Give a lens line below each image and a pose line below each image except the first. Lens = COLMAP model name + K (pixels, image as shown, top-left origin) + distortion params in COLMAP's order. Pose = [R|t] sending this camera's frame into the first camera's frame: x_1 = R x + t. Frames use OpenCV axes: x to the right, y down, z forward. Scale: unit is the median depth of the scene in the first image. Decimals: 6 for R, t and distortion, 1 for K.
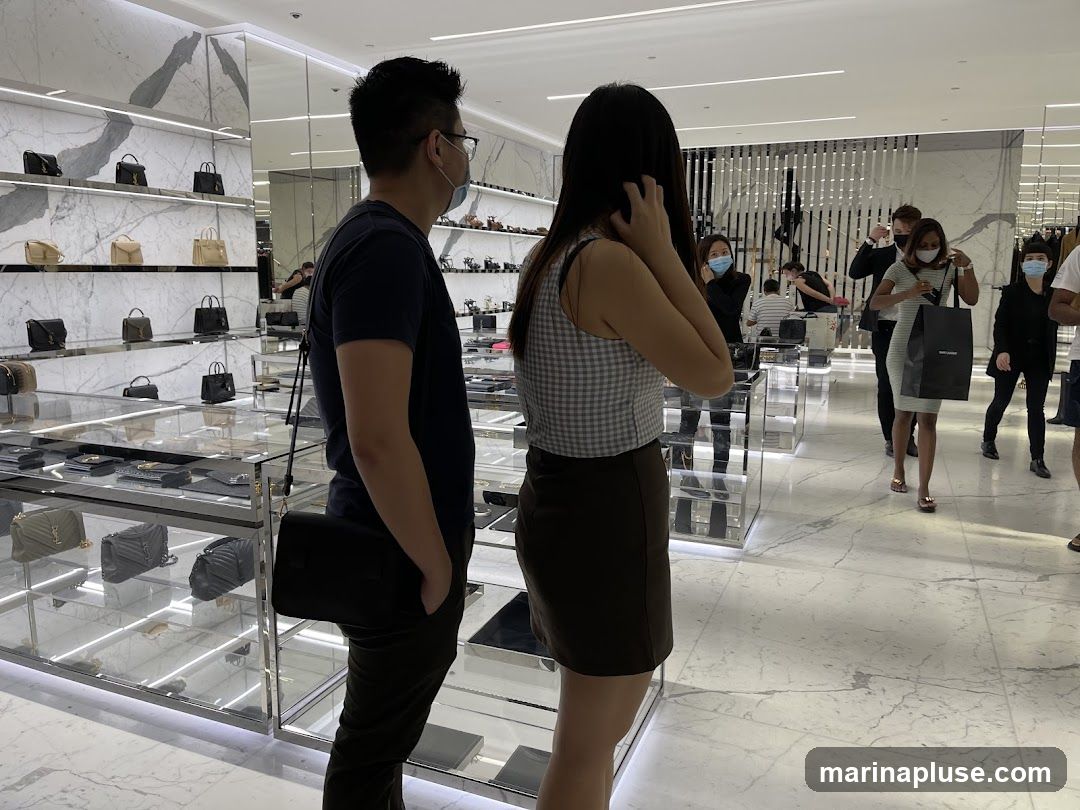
lens RADIAL K [[817.6, 0, 546.9], [0, 817.6, 408.8], [0, 0, 1]] dist [0.034978, -0.009321]
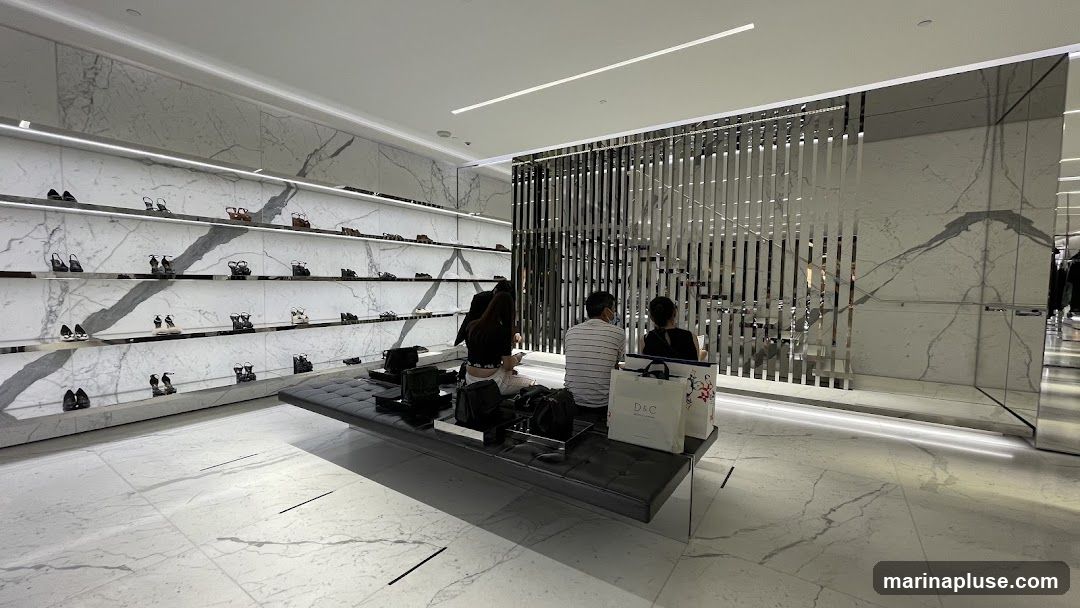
lens RADIAL K [[446.4, 0, 540.0], [0, 446.4, 304.0], [0, 0, 1]] dist [0.021604, -0.000058]
pose [[0.981775, 0.018769, -0.189116, 0.226944], [-0.040851, 0.992692, -0.113553, -0.088344], [0.185602, 0.119209, 0.975367, 0.527651]]
